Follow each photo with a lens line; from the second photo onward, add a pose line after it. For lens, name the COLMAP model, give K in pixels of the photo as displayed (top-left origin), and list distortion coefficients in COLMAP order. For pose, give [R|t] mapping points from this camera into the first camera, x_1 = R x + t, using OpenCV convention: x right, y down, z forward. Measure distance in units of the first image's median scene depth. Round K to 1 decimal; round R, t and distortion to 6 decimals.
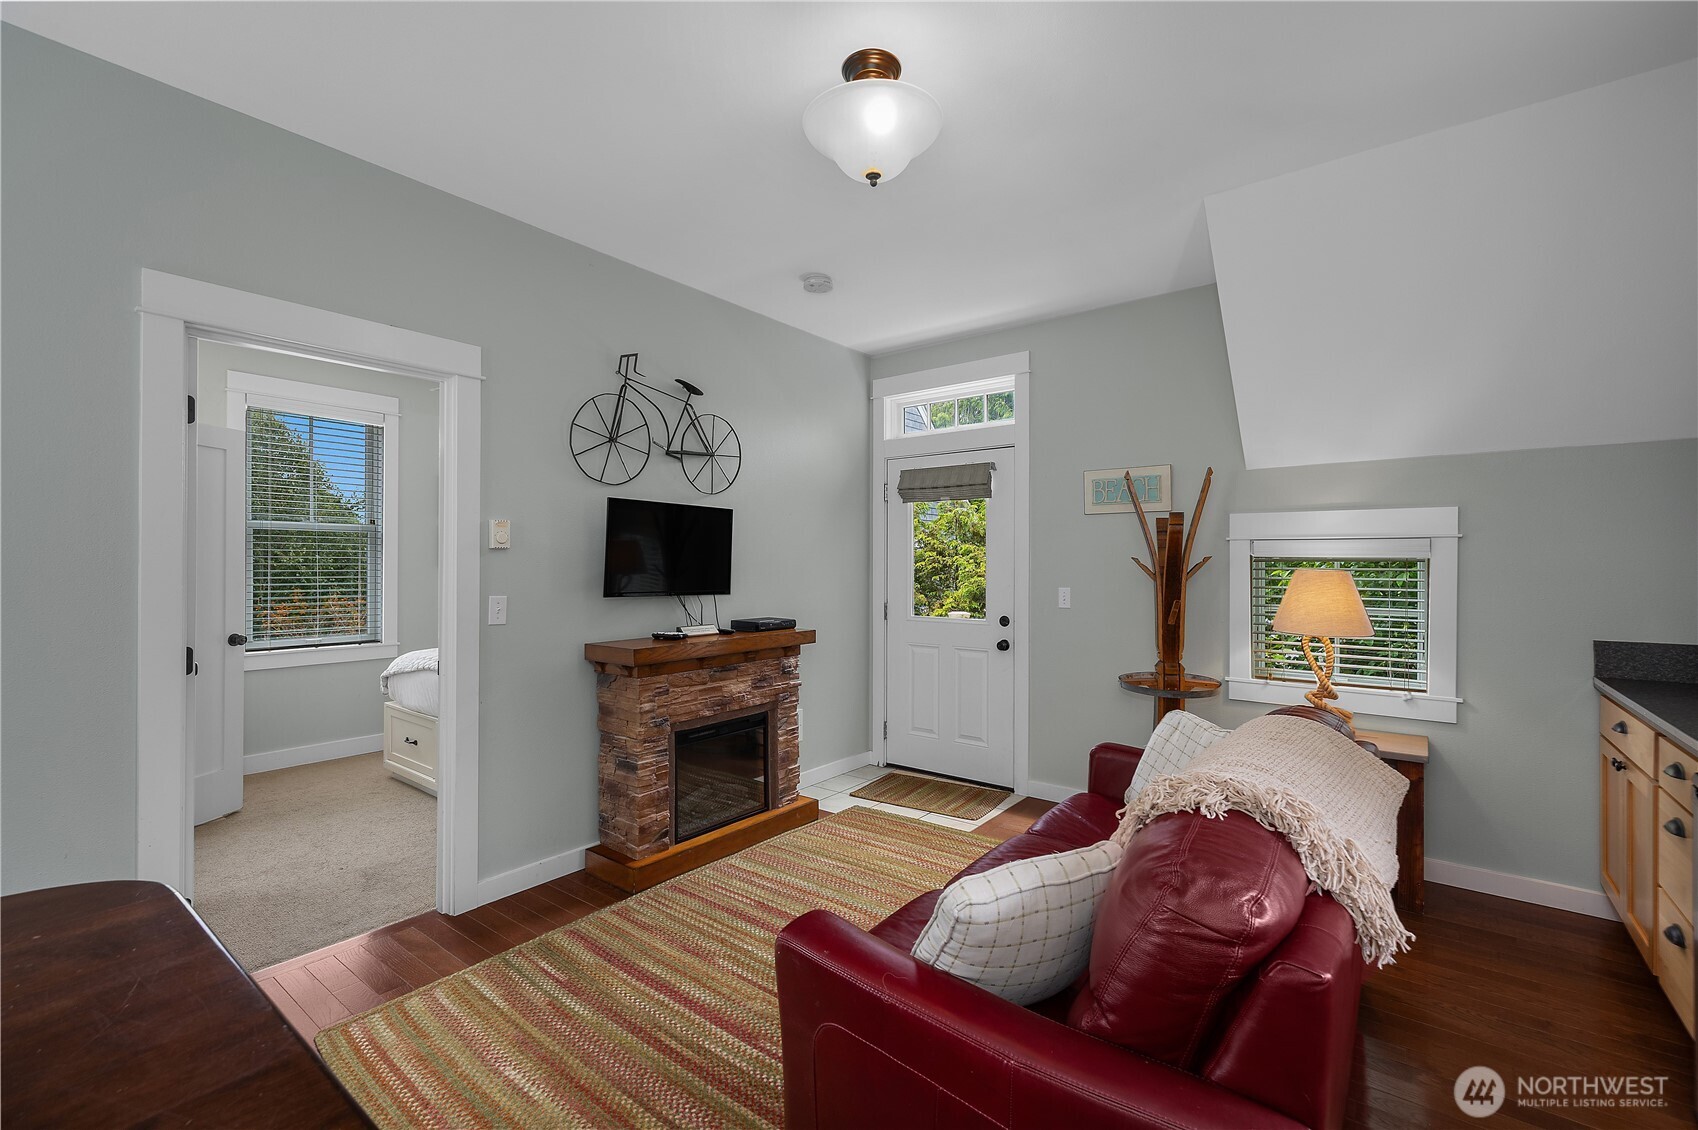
lens RADIAL K [[733.9, 0, 852.4], [0, 733.9, 563.4], [0, 0, 1]] dist [0.003344, 0.000666]
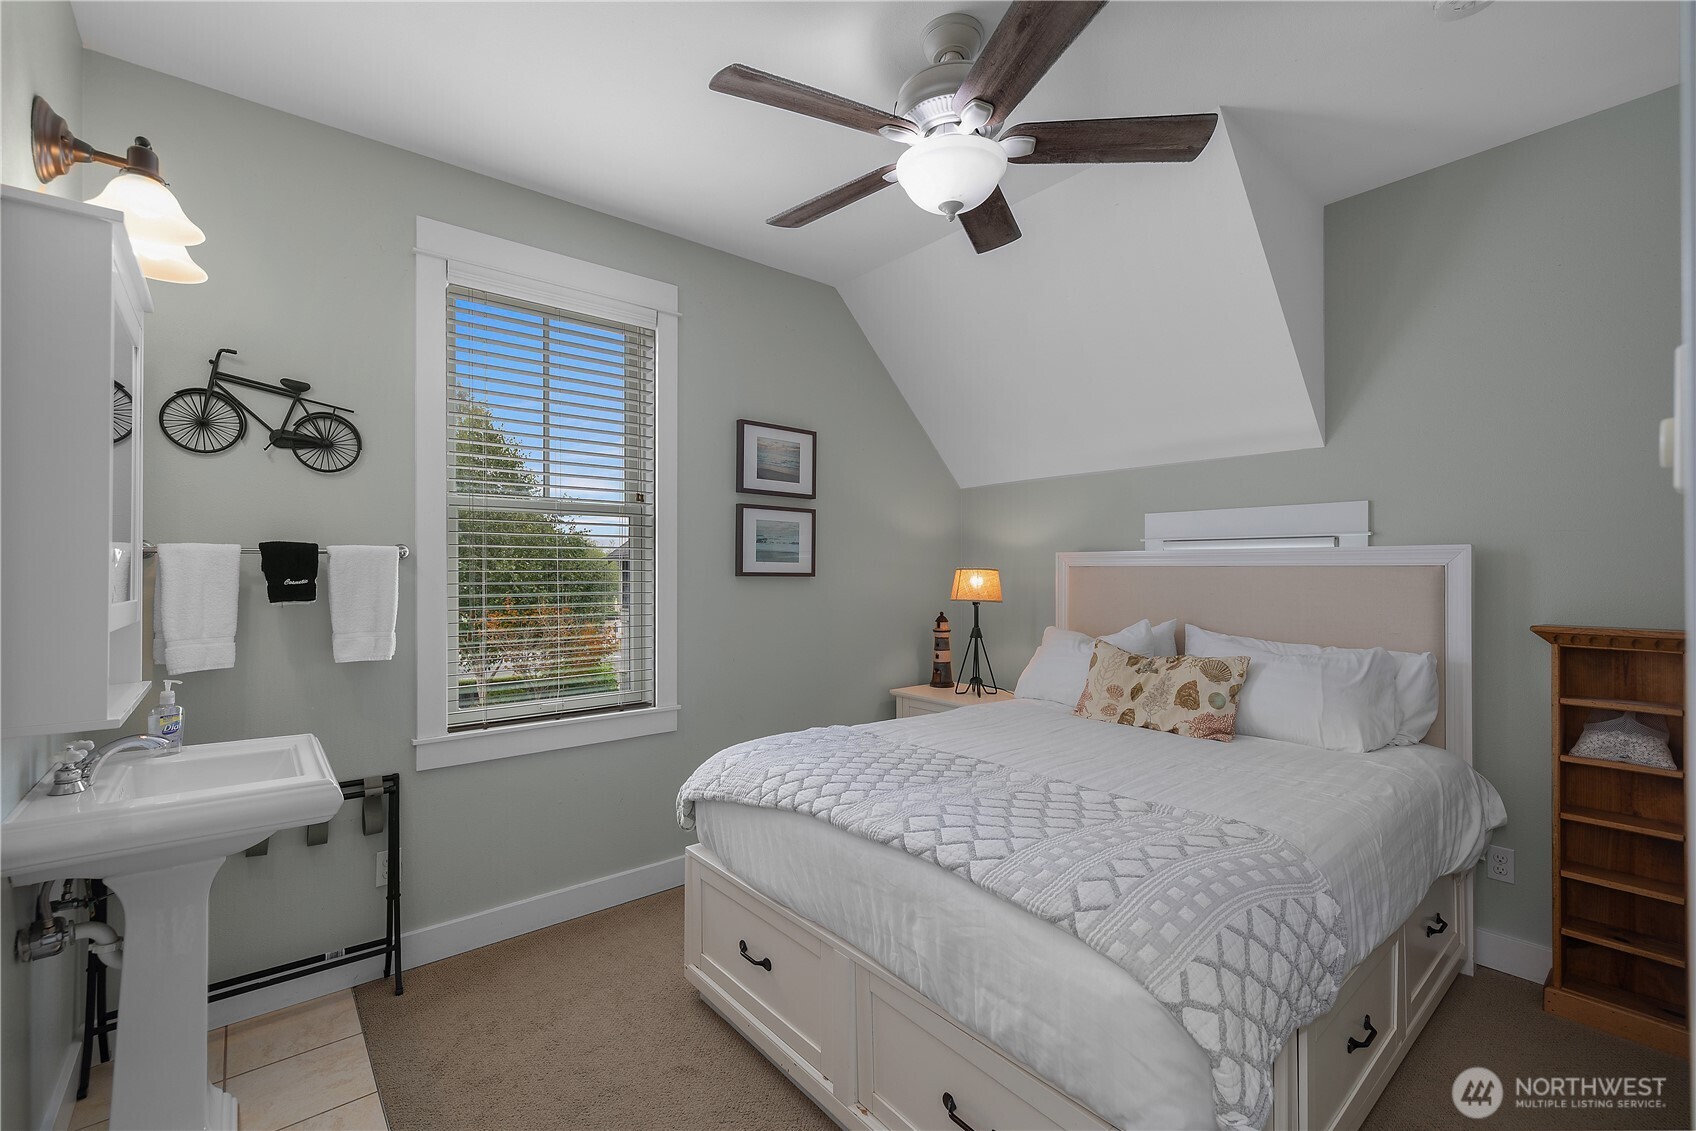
lens RADIAL K [[733.0, 0, 841.7], [0, 733.0, 565.8], [0, 0, 1]] dist [0.003344, 0.000666]
pose [[0.979457, -0.001126, -0.201649, -0.402716], [-0.000573, 0.999965, -0.008367, 0.001265], [0.201652, 0.008311, 0.979422, 0.495701]]
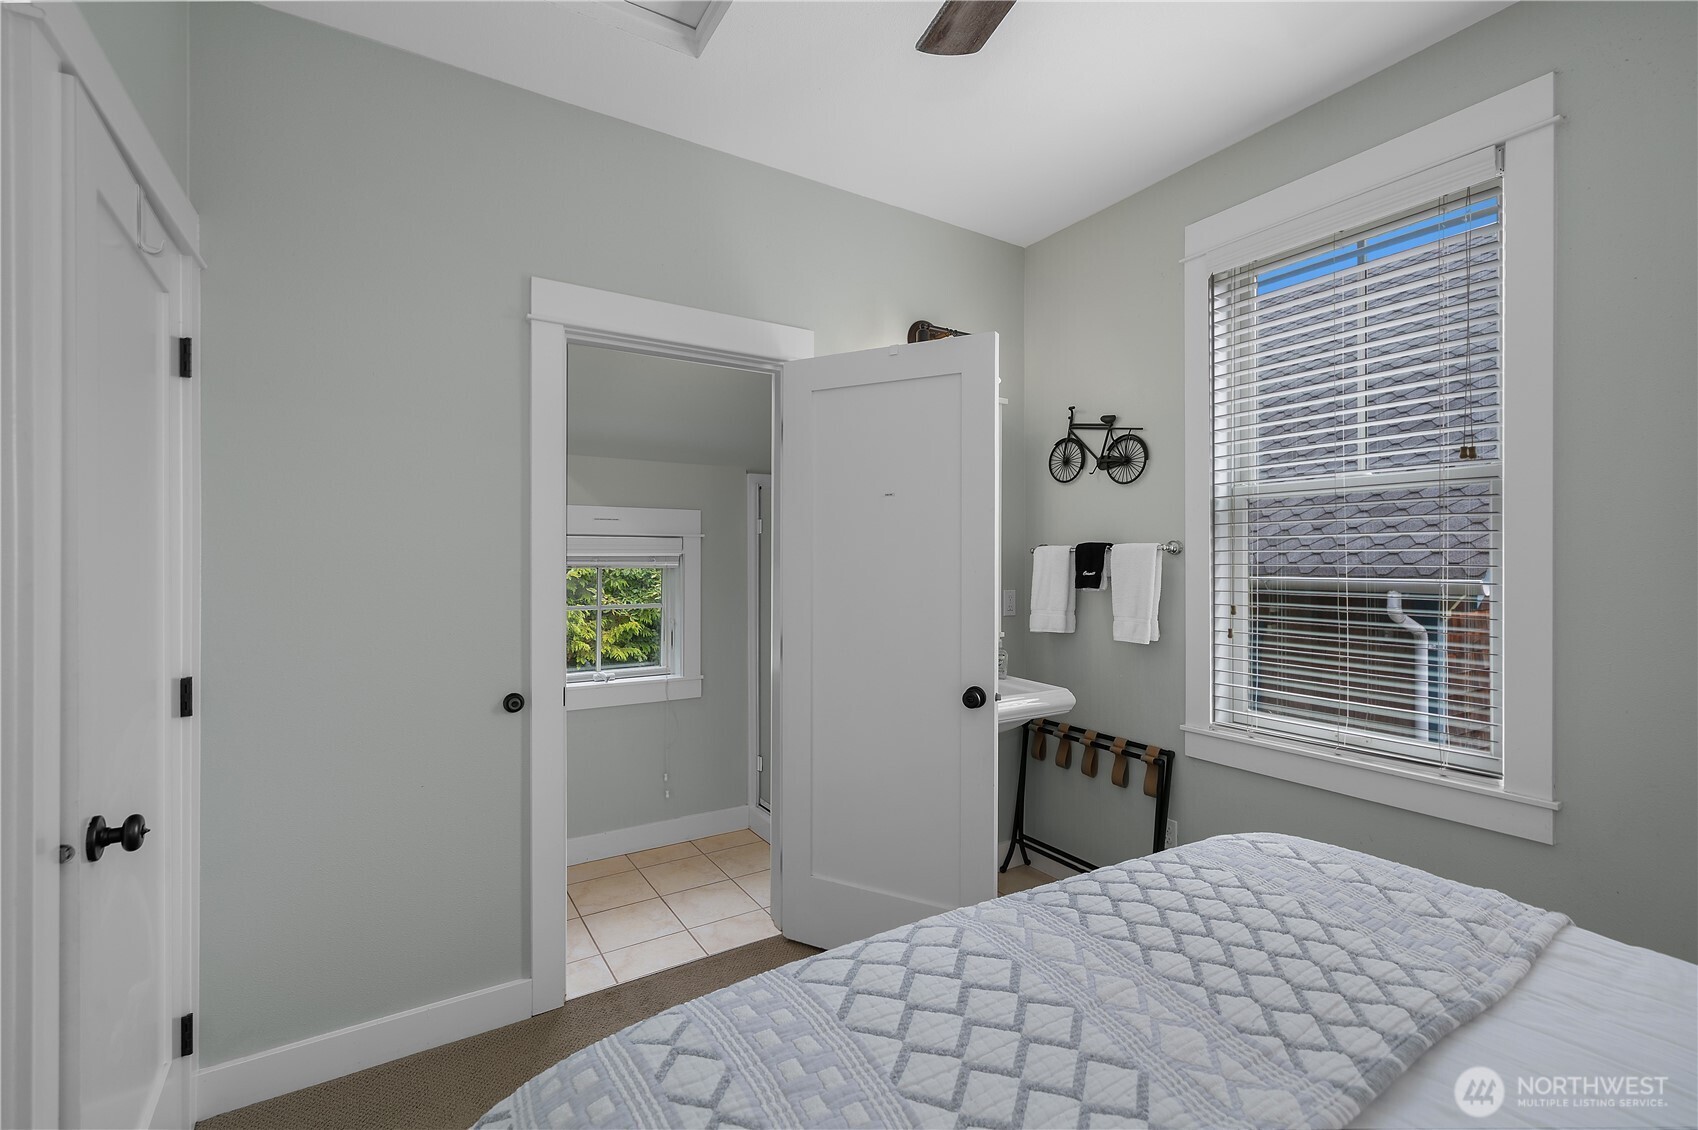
lens RADIAL K [[733.9, 0, 844.7], [0, 733.9, 561.7], [0, 0, 1]] dist [0.003344, 0.000666]
pose [[-0.338593, 0.004870, -0.940920, -0.209534], [0.000341, 0.999987, 0.005053, -0.004640], [0.940933, 0.001390, -0.338590, 0.873689]]
